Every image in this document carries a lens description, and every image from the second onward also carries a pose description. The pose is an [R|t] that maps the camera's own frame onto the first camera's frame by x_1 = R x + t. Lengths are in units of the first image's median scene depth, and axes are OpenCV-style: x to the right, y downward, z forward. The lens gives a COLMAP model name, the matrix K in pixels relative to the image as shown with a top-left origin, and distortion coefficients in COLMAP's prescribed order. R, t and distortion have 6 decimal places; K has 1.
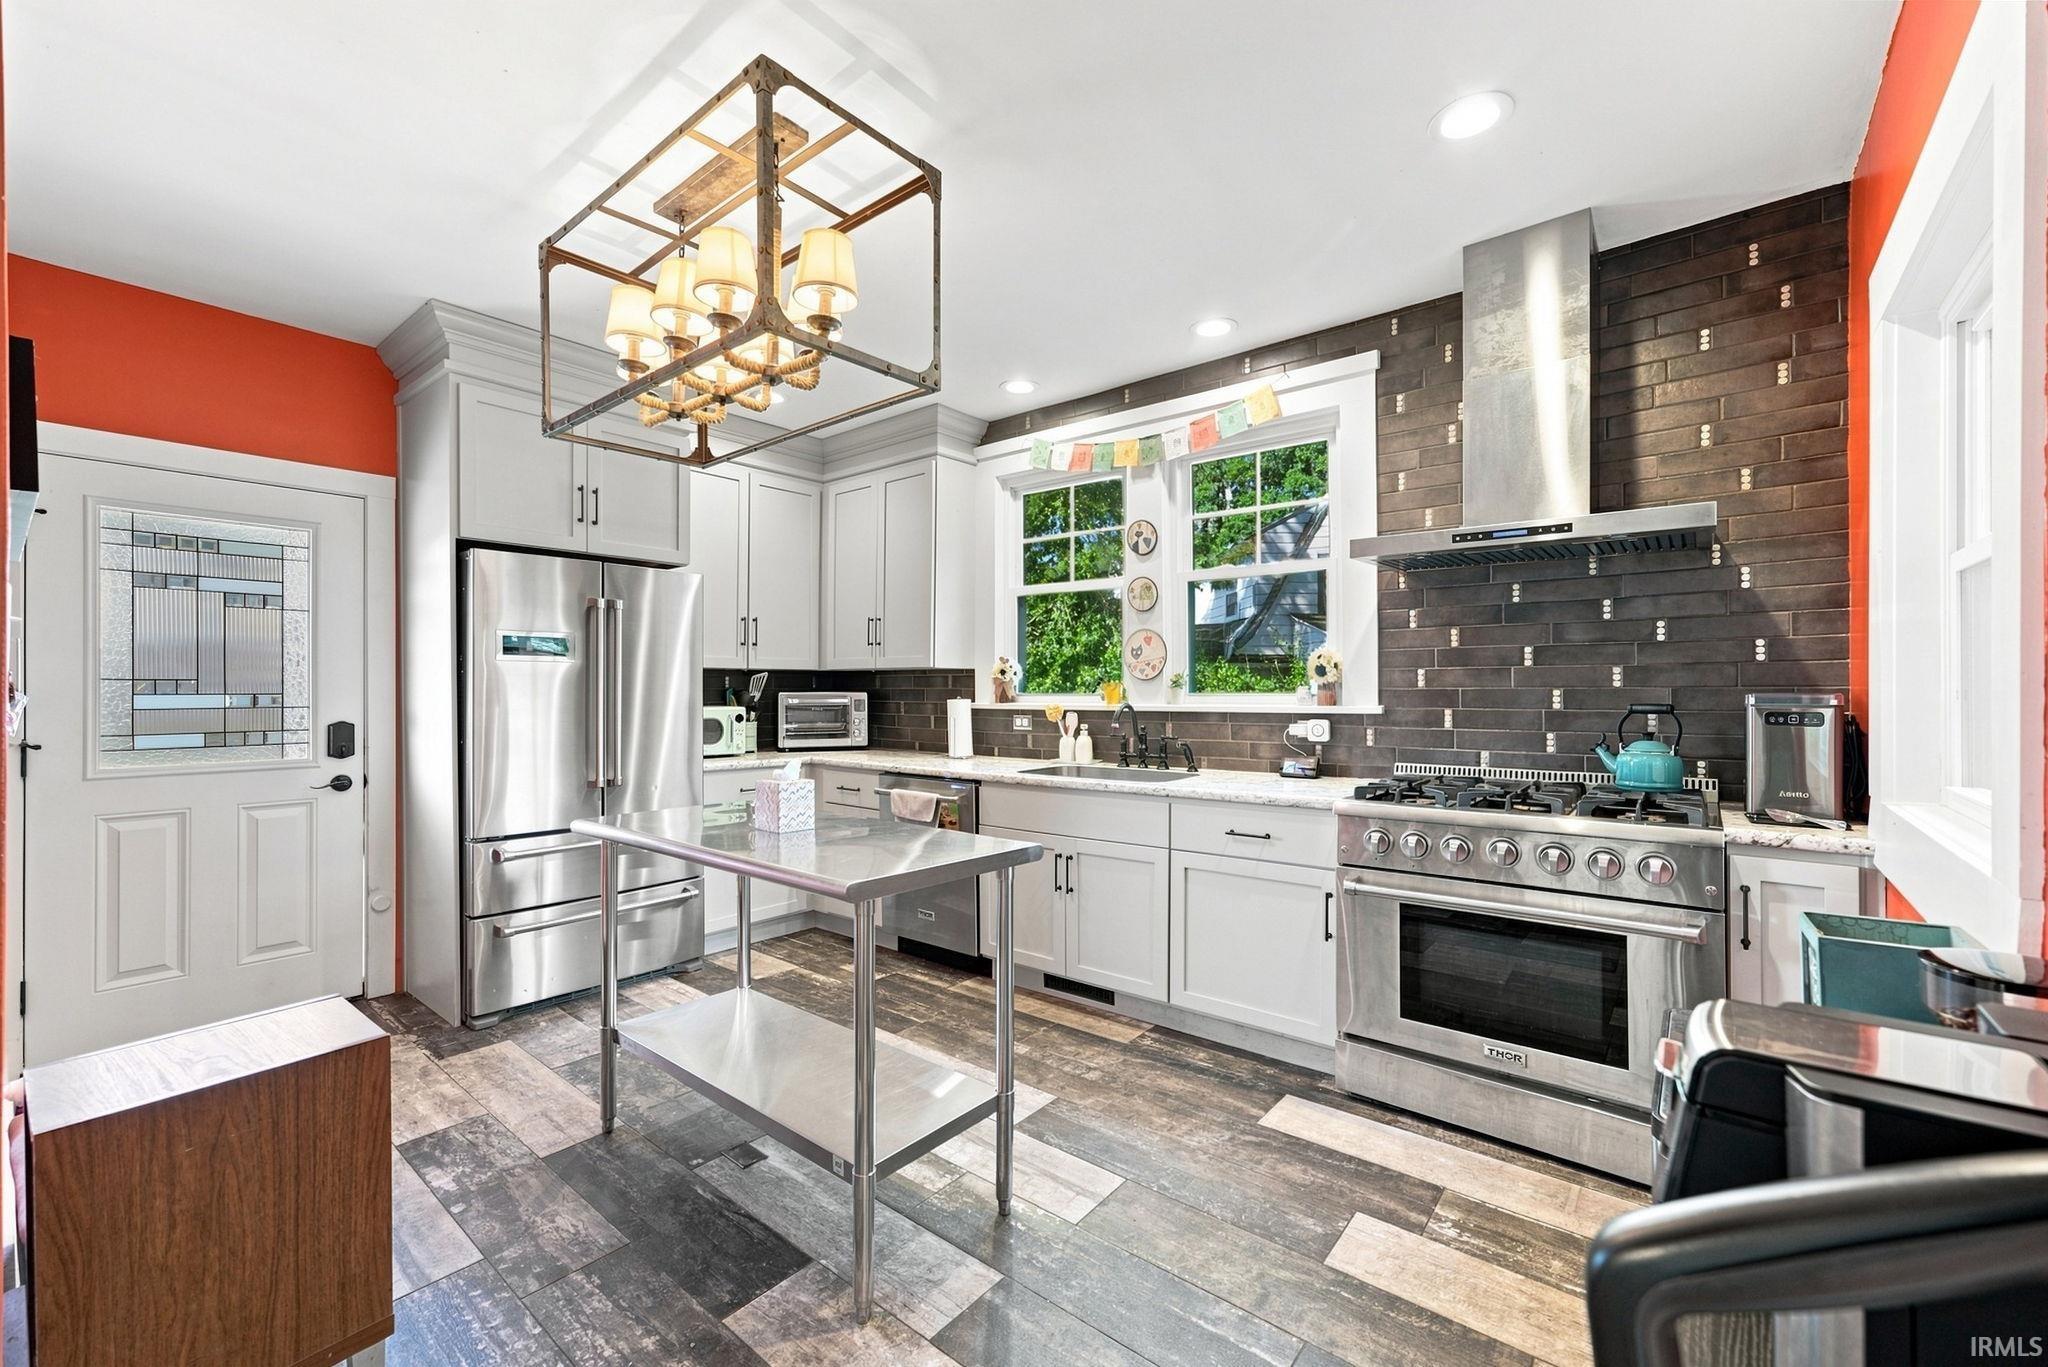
lens RADIAL K [[817.6, 0, 1024.0], [0, 817.6, 683.5], [0, 0, 1]] dist [-0.016127, 0.000113]
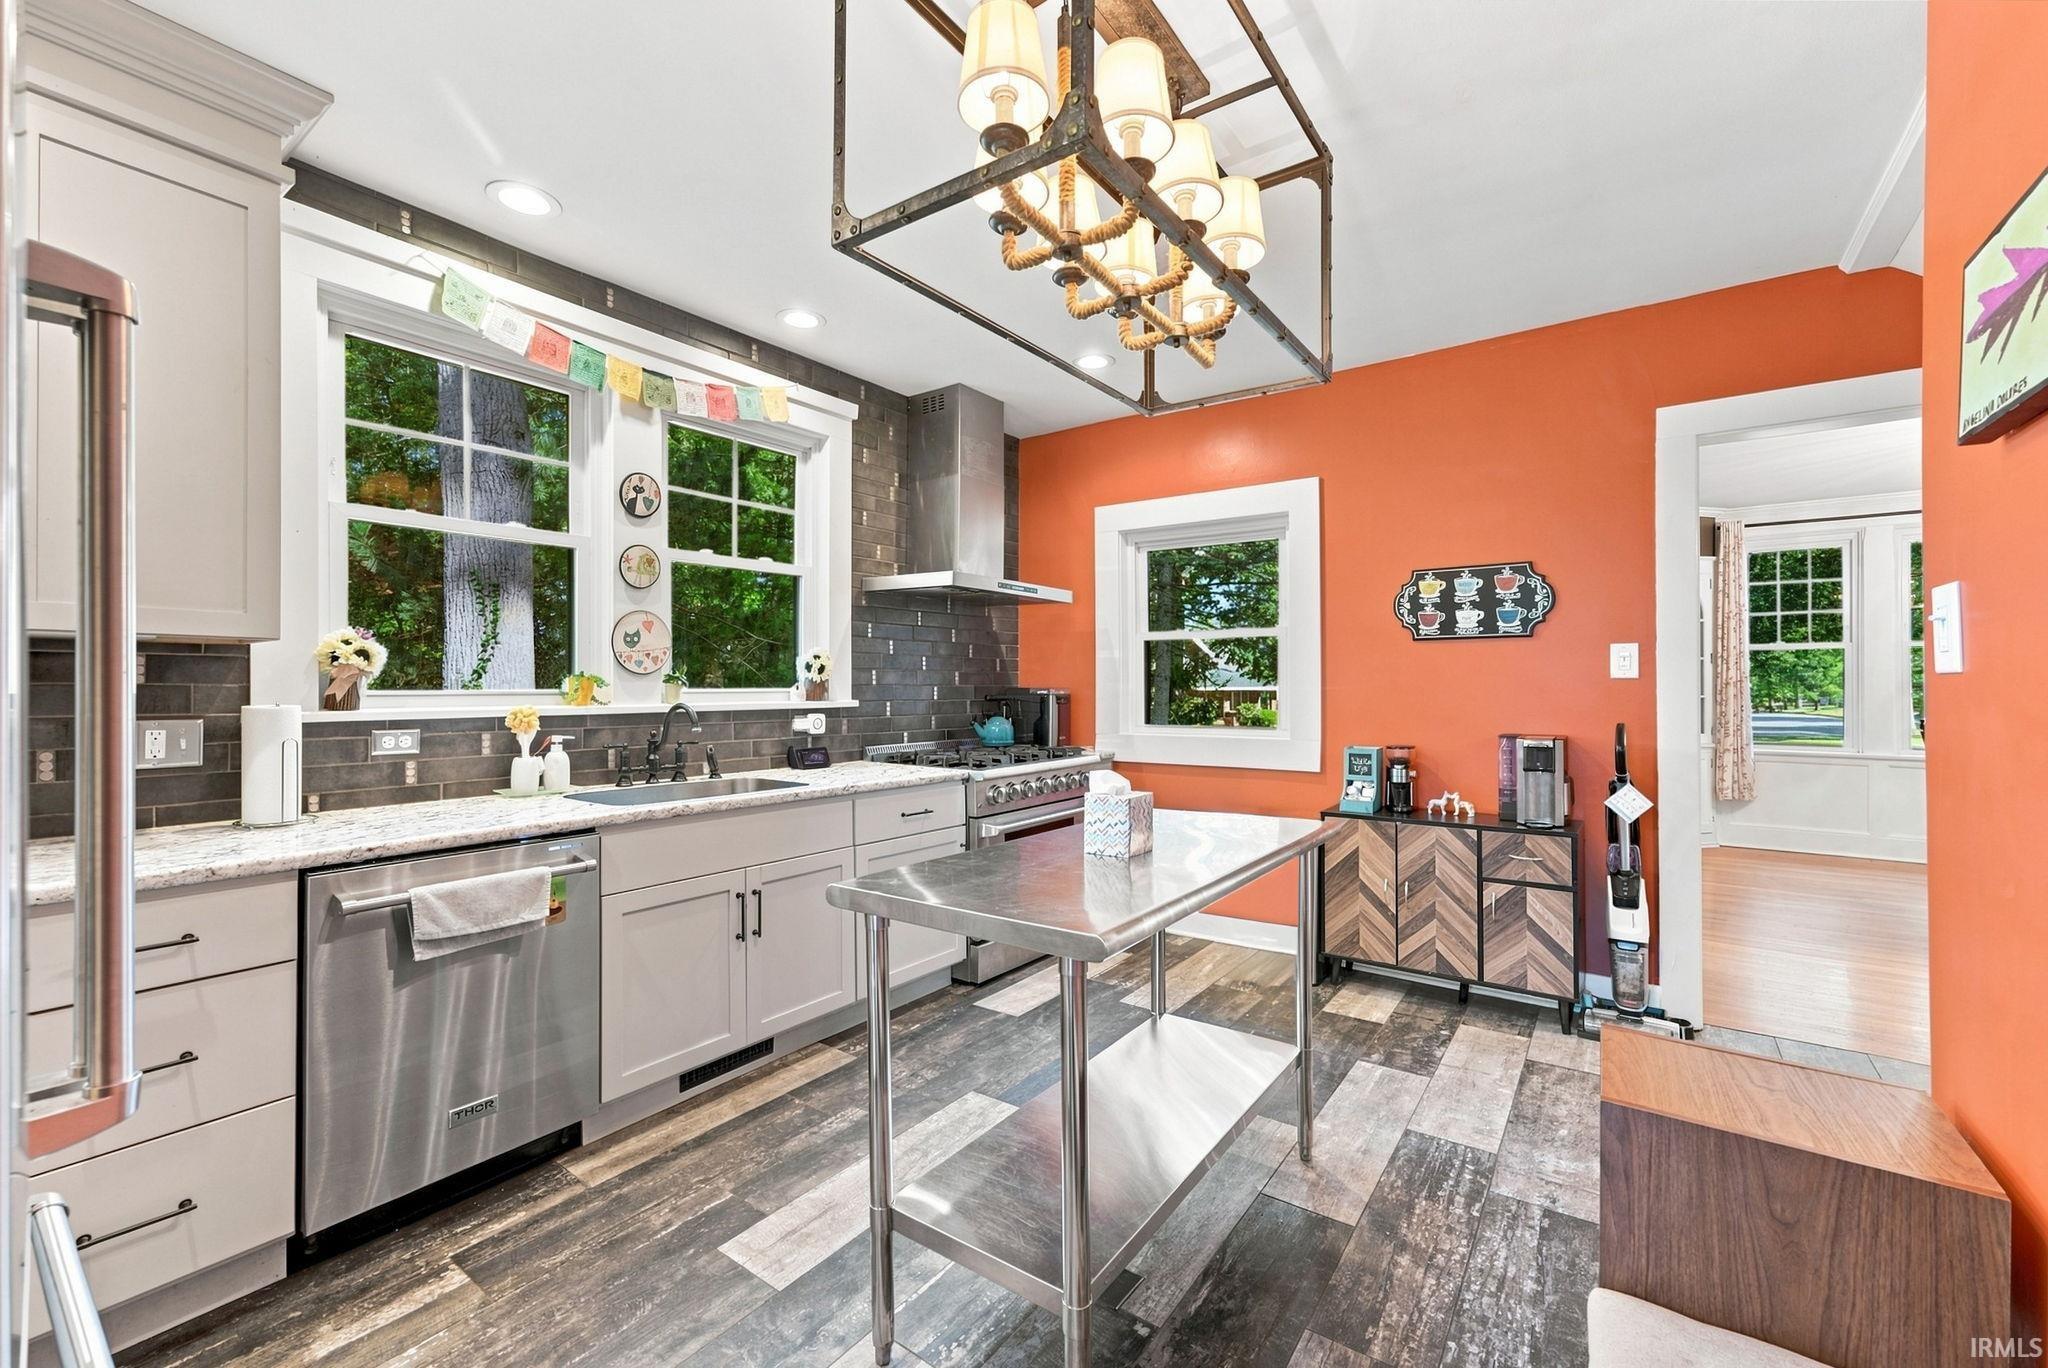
lens RADIAL K [[831.4, 0, 1035.4], [0, 831.4, 673.6], [0, 0, 1]] dist [-0.014365, 0.000147]
pose [[-0.064887, 0.017993, 0.997730, -0.676140], [-0.011867, 0.999753, -0.018802, 0.006543], [-0.997822, -0.013060, -0.064658, 0.675463]]
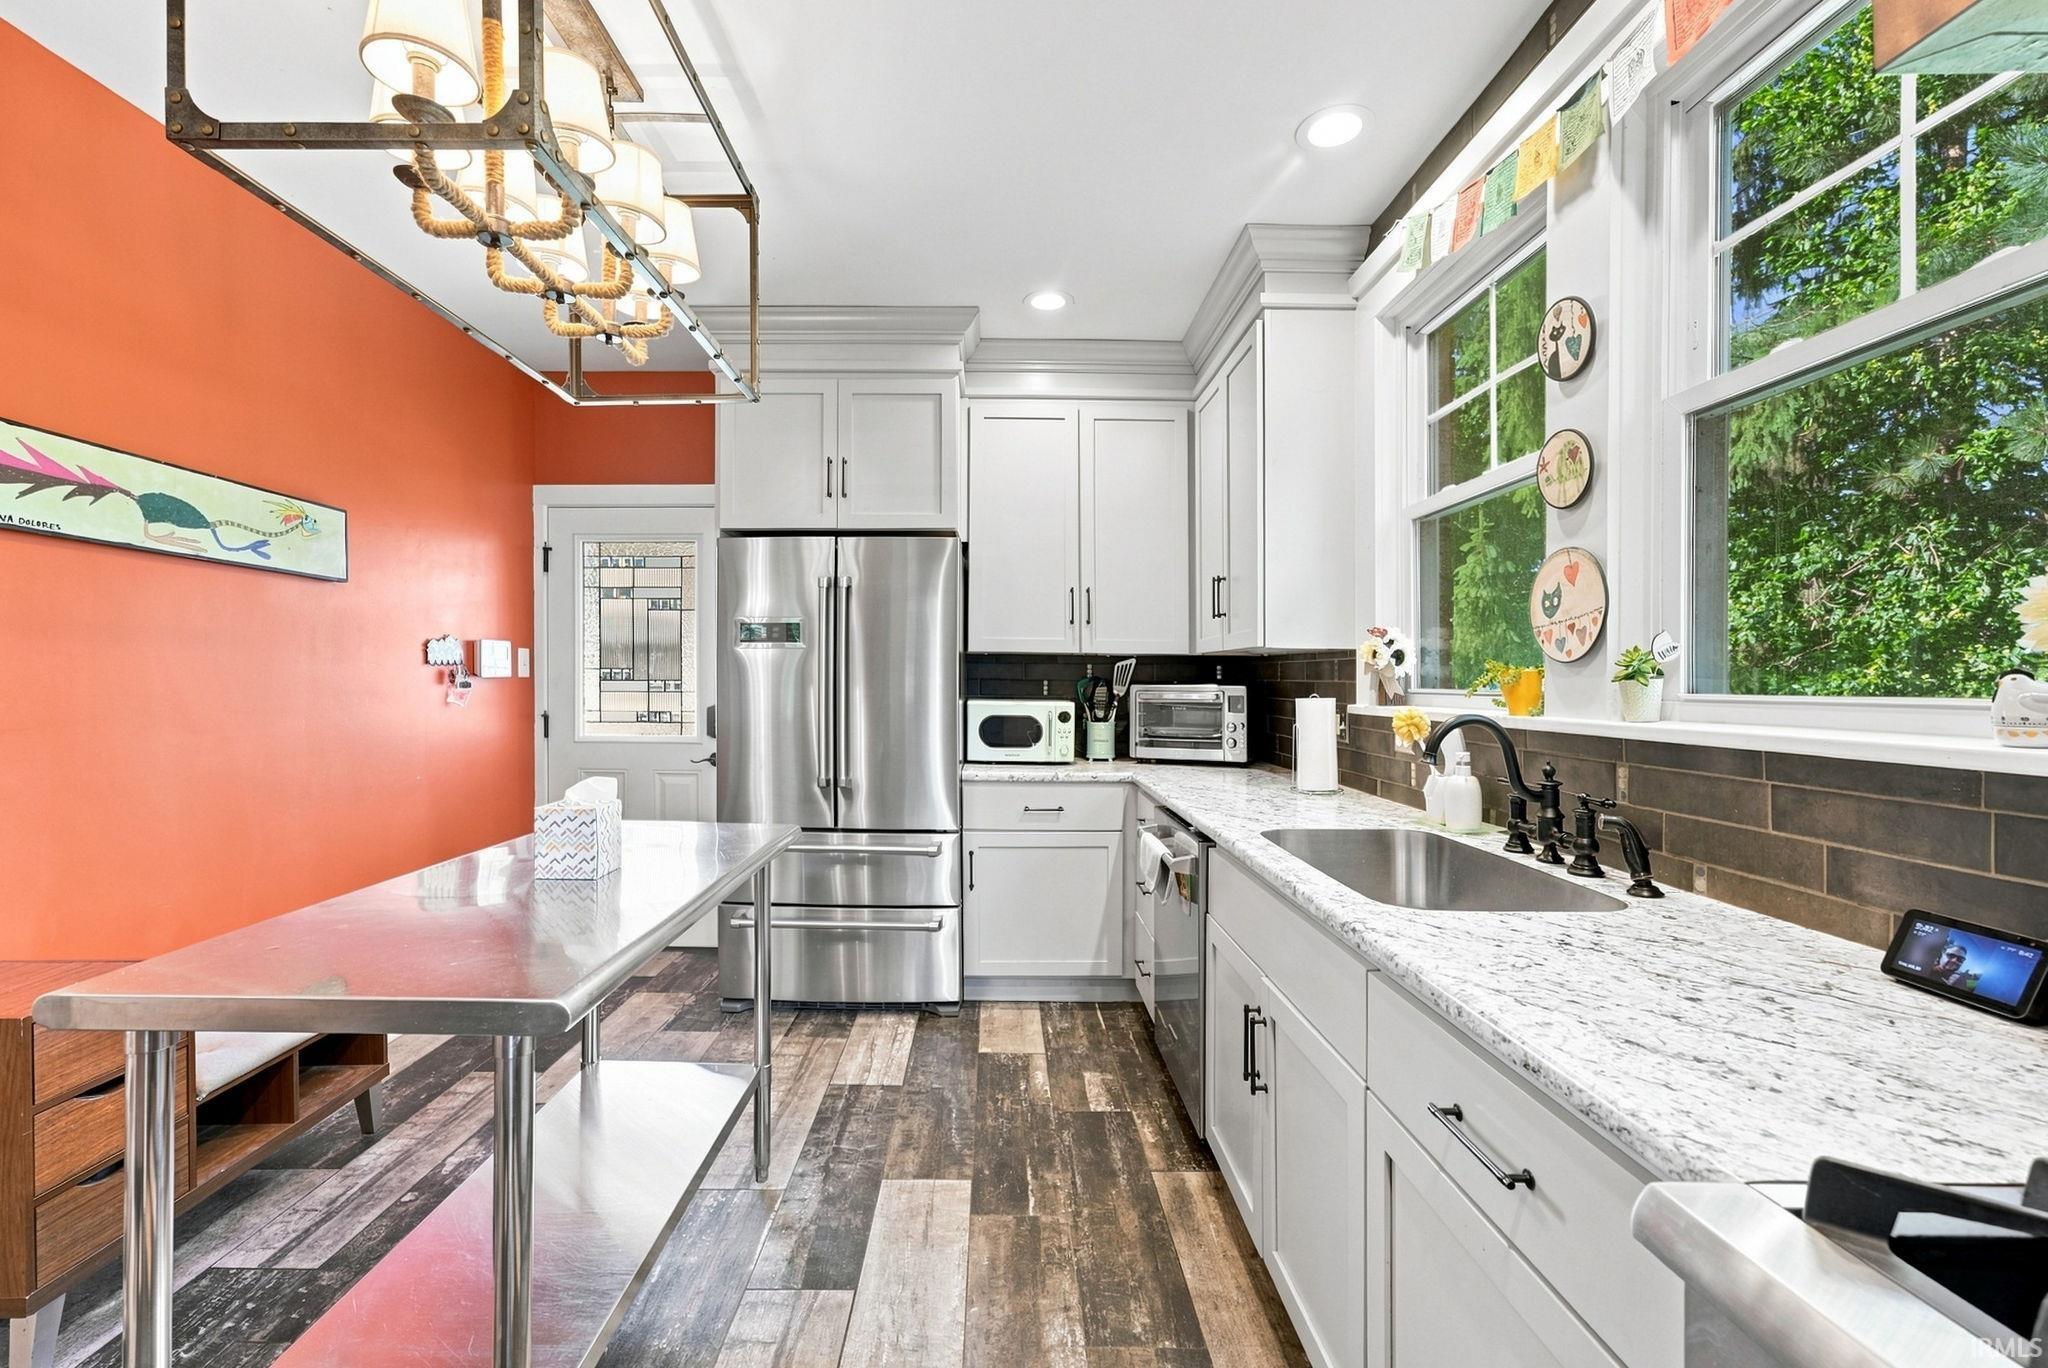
lens RADIAL K [[856.9, 0, 1024.0], [0, 856.9, 684.0], [0, 0, 1]] dist [-0.009998, 0.000257]
pose [[0.651215, 0.009525, -0.758833, 0.304136], [-0.002283, 0.999941, 0.010592, 0.002038], [0.758890, -0.005165, 0.651199, 0.480507]]
